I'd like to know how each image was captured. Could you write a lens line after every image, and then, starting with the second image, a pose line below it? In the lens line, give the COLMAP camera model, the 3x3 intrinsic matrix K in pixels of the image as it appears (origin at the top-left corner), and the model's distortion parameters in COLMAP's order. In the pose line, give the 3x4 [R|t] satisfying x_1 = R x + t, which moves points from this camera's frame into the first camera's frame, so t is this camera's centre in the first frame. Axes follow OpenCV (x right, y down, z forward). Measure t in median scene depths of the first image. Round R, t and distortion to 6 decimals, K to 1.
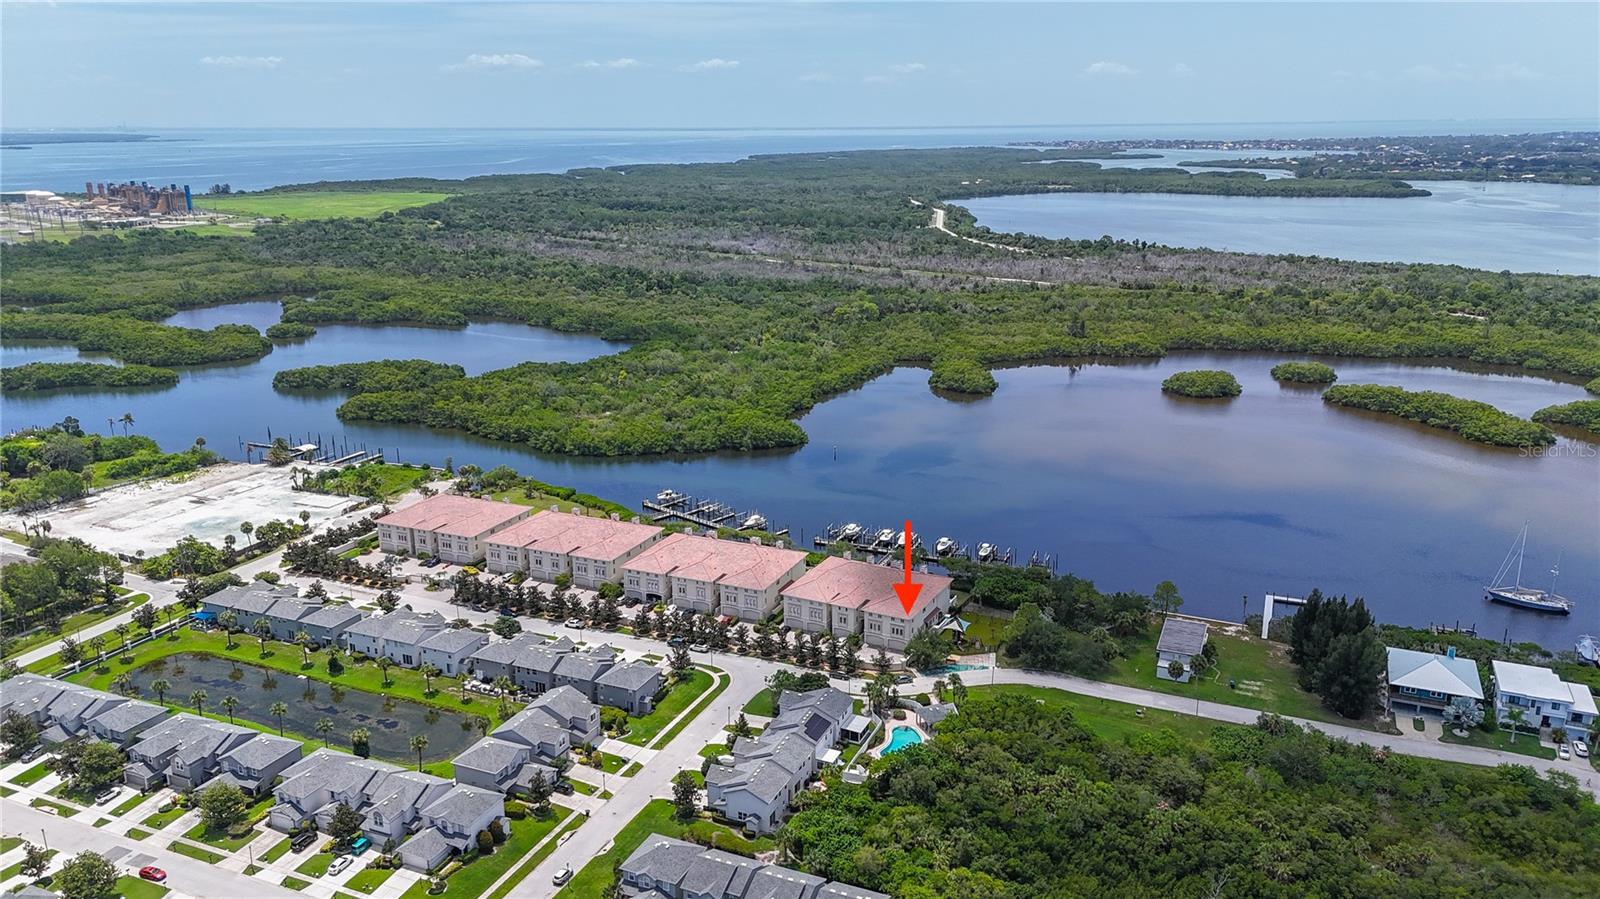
lens RADIAL K [[1190.4, 0, 797.5], [0, 1190.4, 446.0], [0, 0, 1]] dist [0.053889, -0.017703]
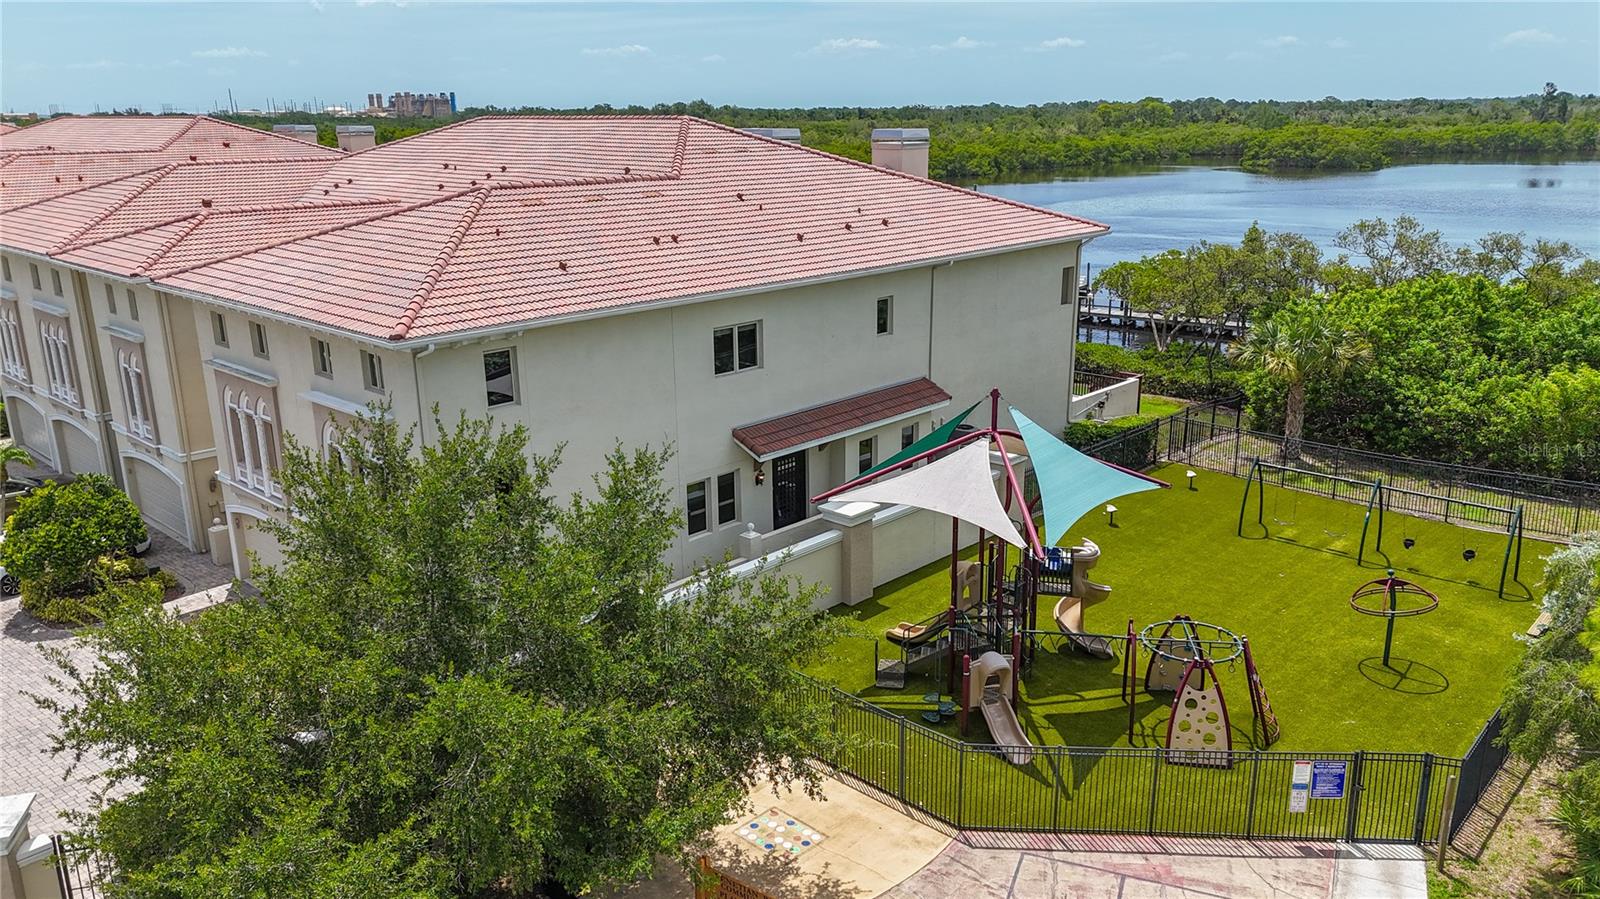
lens RADIAL K [[1190.4, 0, 793.1], [0, 1190.4, 442.1], [0, 0, 1]] dist [0.053889, -0.017703]
pose [[0.961152, 0.069018, -0.267253, 0.137555], [-0.067459, 0.997609, 0.015022, 0.139728], [0.267651, 0.003590, 0.963509, 0.862116]]
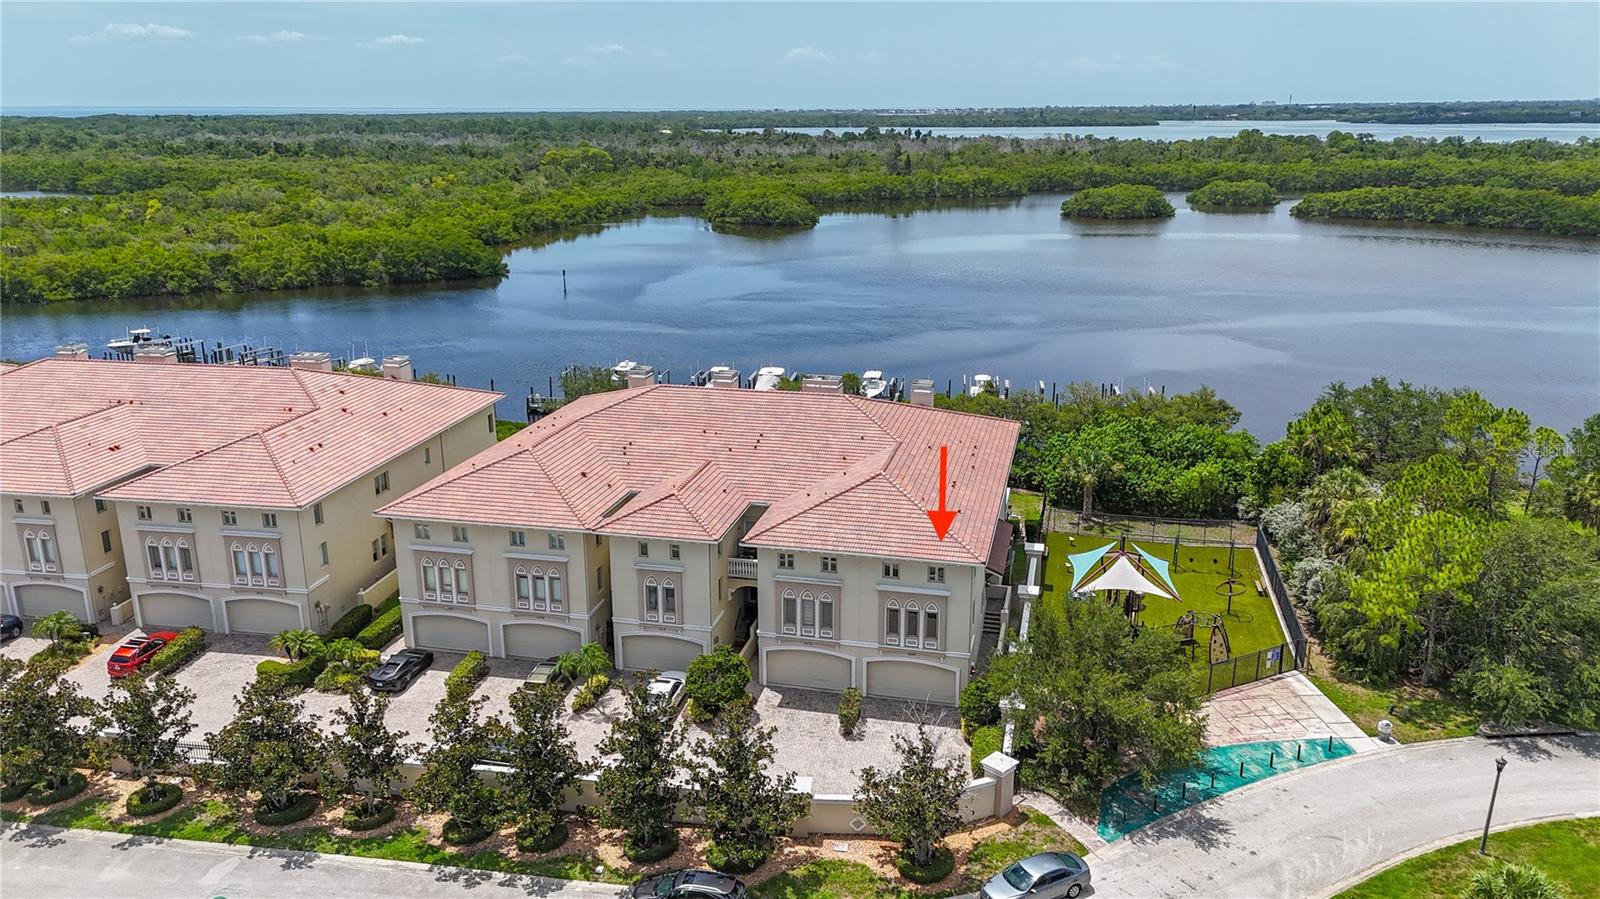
lens RADIAL K [[1190.4, 0, 805.1], [0, 1190.4, 453.8], [0, 0, 1]] dist [0.053889, -0.017703]
pose [[0.970625, -0.066037, 0.231359, 0.013436], [0.062420, 0.997787, 0.022927, 0.110350], [-0.232361, -0.007812, 0.972598, 0.741578]]
